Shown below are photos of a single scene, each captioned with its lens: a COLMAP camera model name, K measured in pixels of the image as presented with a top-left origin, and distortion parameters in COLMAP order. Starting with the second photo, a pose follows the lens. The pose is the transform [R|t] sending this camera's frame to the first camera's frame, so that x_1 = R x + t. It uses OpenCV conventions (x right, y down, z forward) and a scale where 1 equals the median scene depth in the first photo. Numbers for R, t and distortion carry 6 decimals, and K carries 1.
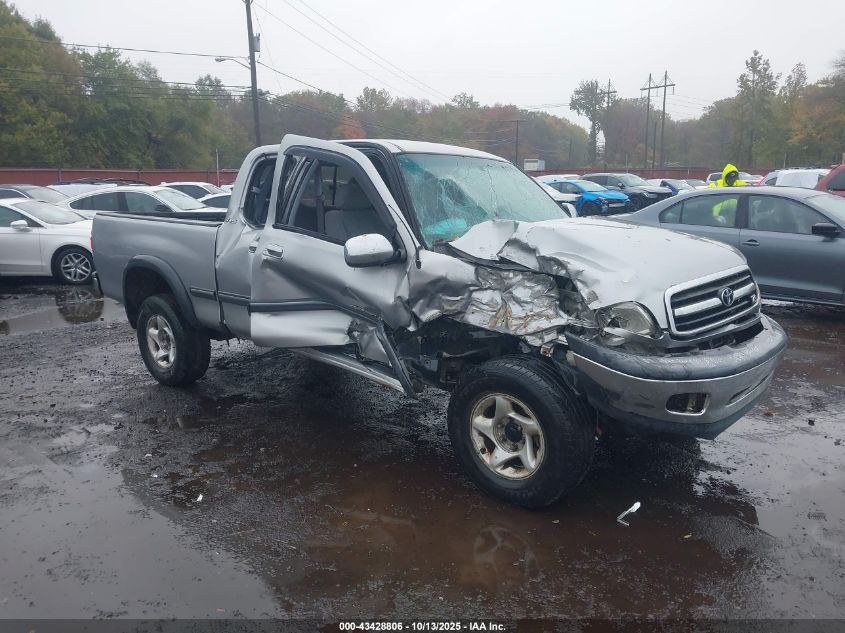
lens RADIAL K [[671.6, 0, 418.7], [0, 671.6, 317.3], [0, 0, 1]] dist [0.022284, -0.023627]
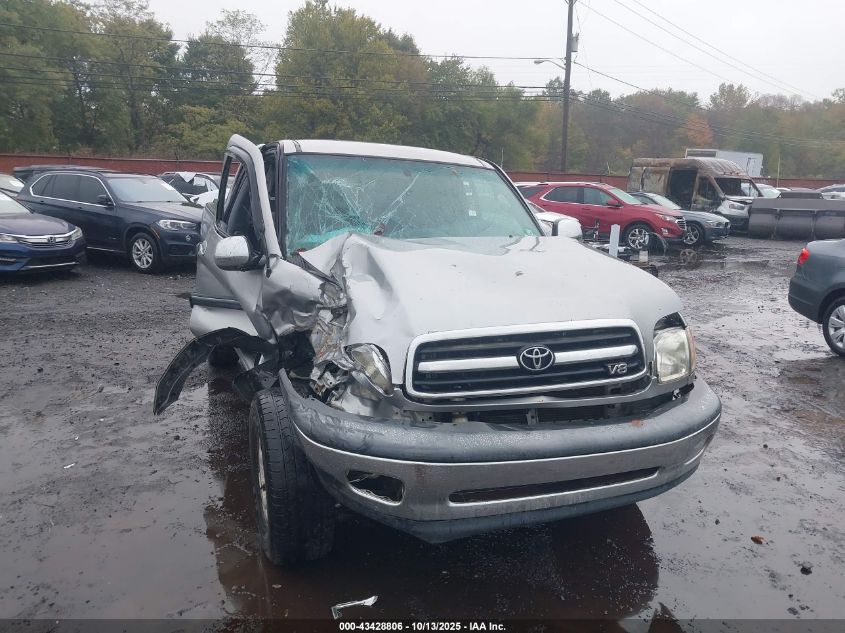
lens RADIAL K [[671.6, 0, 424.4], [0, 671.6, 313.8], [0, 0, 1]] dist [0.022284, -0.023627]
pose [[0.881700, 0.123256, -0.455426, 0.537037], [-0.125859, 0.991740, 0.024741, -0.063639], [0.454713, 0.035505, 0.889930, 0.239927]]
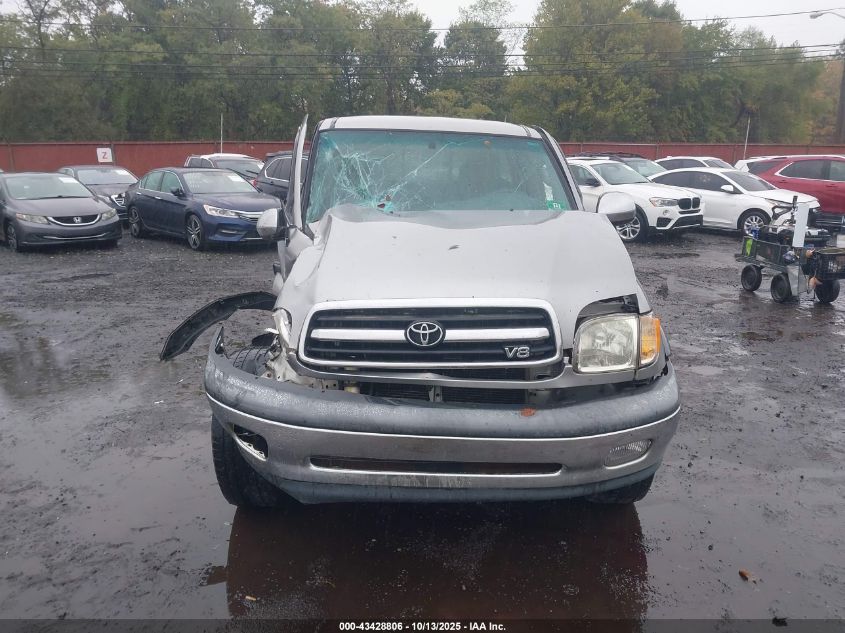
lens RADIAL K [[671.6, 0, 420.3], [0, 671.6, 314.0], [0, 0, 1]] dist [0.022284, -0.023627]
pose [[0.649808, 0.186174, -0.736946, 0.767255], [-0.160891, 0.981260, 0.106029, -0.097895], [0.742875, 0.049670, 0.667584, 0.422546]]
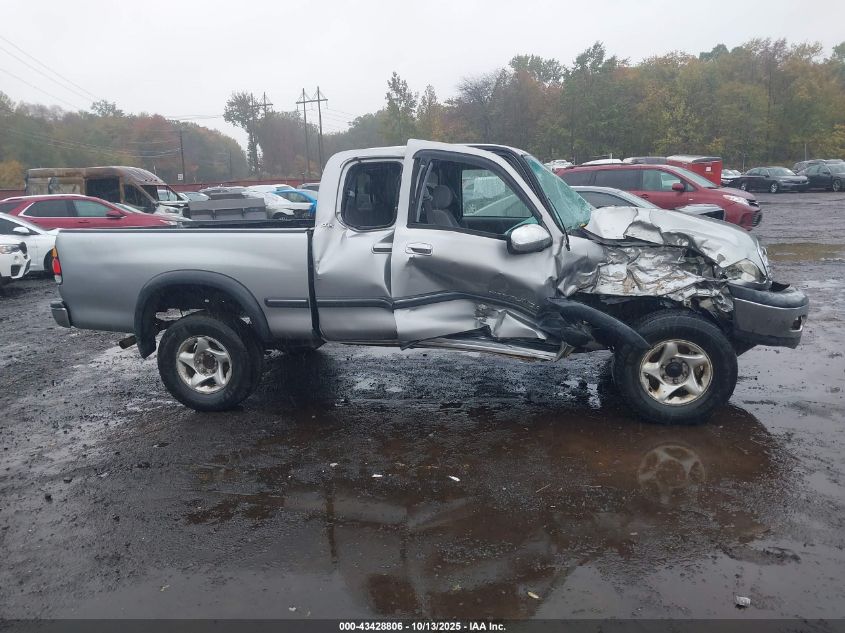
lens RADIAL K [[671.6, 0, 415.8], [0, 671.6, 319.6], [0, 0, 1]] dist [0.022284, -0.023627]
pose [[0.876786, -0.118597, 0.466027, -0.700711], [0.124644, 0.992039, 0.017954, -0.006472], [-0.464446, 0.042346, 0.884588, 0.069467]]
